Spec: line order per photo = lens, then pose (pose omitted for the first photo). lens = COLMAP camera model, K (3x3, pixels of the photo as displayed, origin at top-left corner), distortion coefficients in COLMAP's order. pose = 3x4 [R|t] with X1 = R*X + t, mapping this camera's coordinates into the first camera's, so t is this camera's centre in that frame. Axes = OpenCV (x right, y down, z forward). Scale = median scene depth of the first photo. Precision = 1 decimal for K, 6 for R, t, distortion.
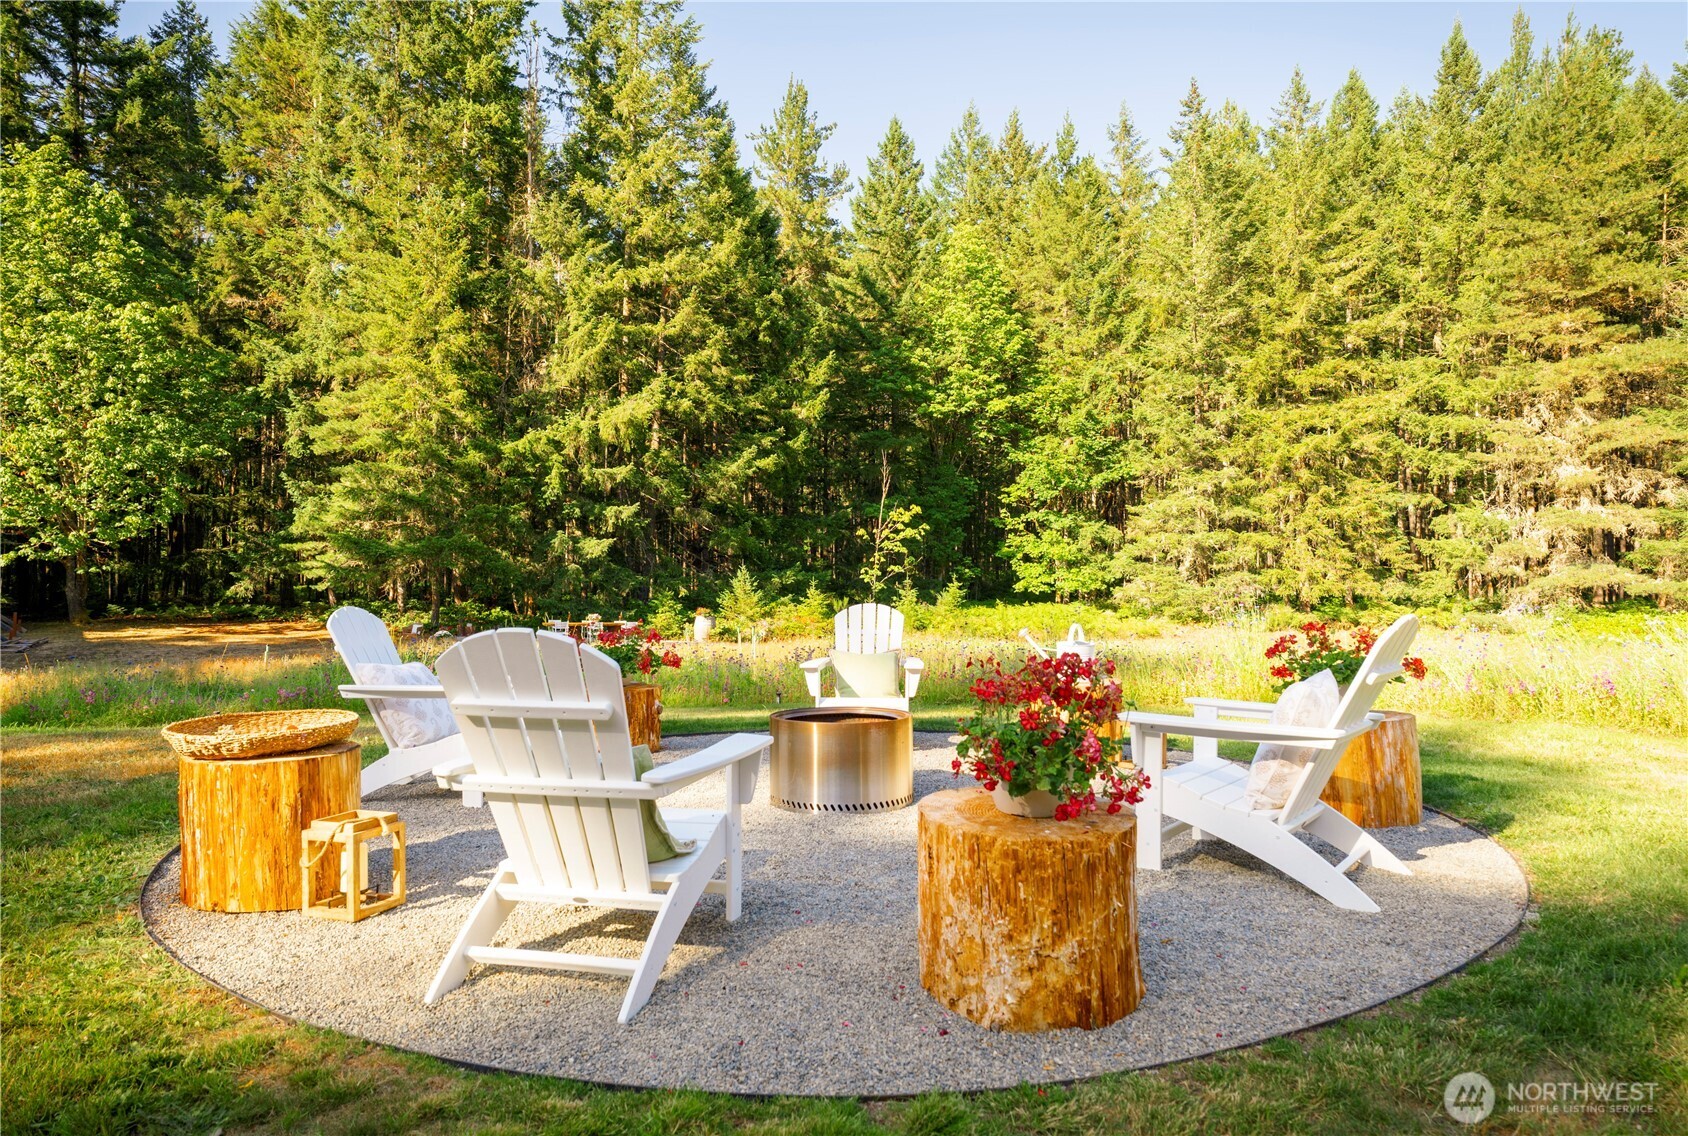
lens RADIAL K [[1040.0, 0, 846.0], [0, 1040.0, 572.9], [0, 0, 1]] dist [0.002917, 0.000215]
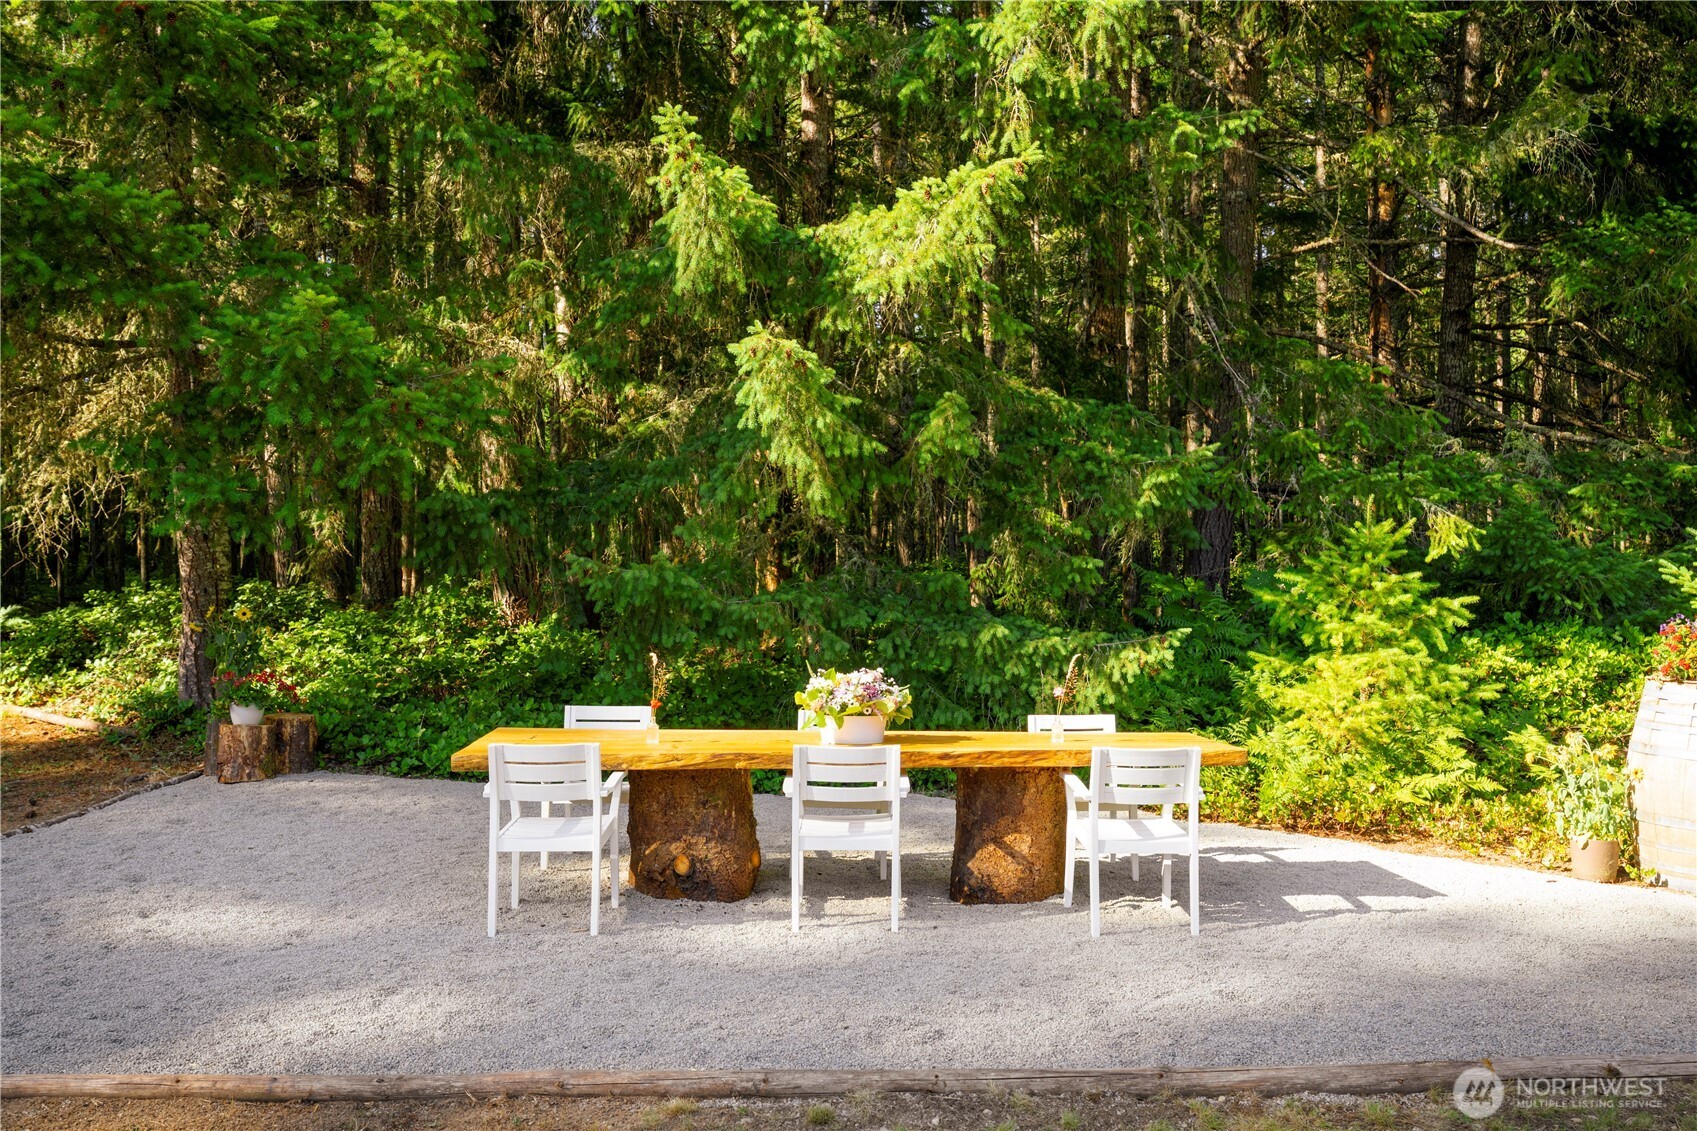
lens RADIAL K [[1418.2, 0, 848.7], [0, 1418.2, 568.8], [0, 0, 1]] dist [0.000347, -0.000256]
pose [[0.910465, -0.012538, -0.413396, -0.141212], [0.010220, 0.999917, -0.007817, 0.023794], [0.413460, 0.002892, 0.910518, 0.696010]]
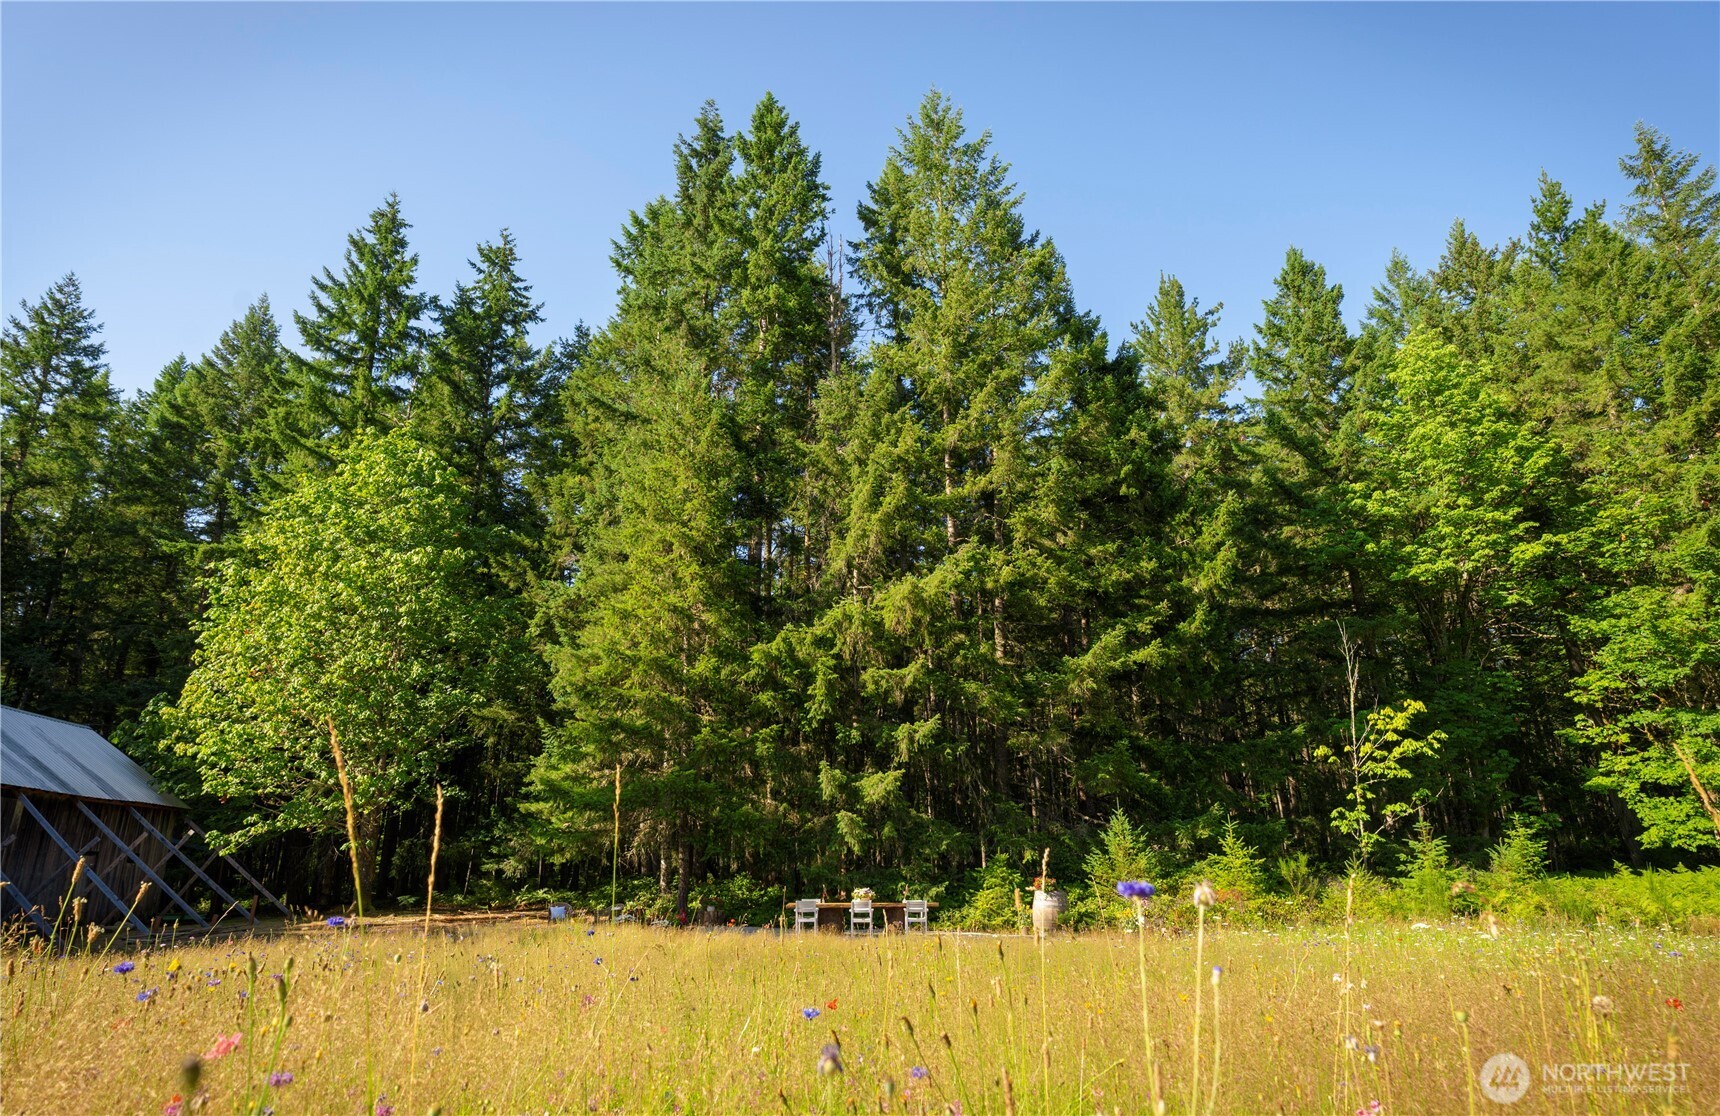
lens RADIAL K [[954.4, 0, 853.9], [0, 954.4, 571.6], [0, 0, 1]] dist [-0.002316, -0.004559]
pose [[0.891217, -0.158979, -0.424804, 0.025222], [0.021825, 0.950509, -0.309930, 0.030309], [0.453052, 0.266943, 0.850579, 0.373462]]
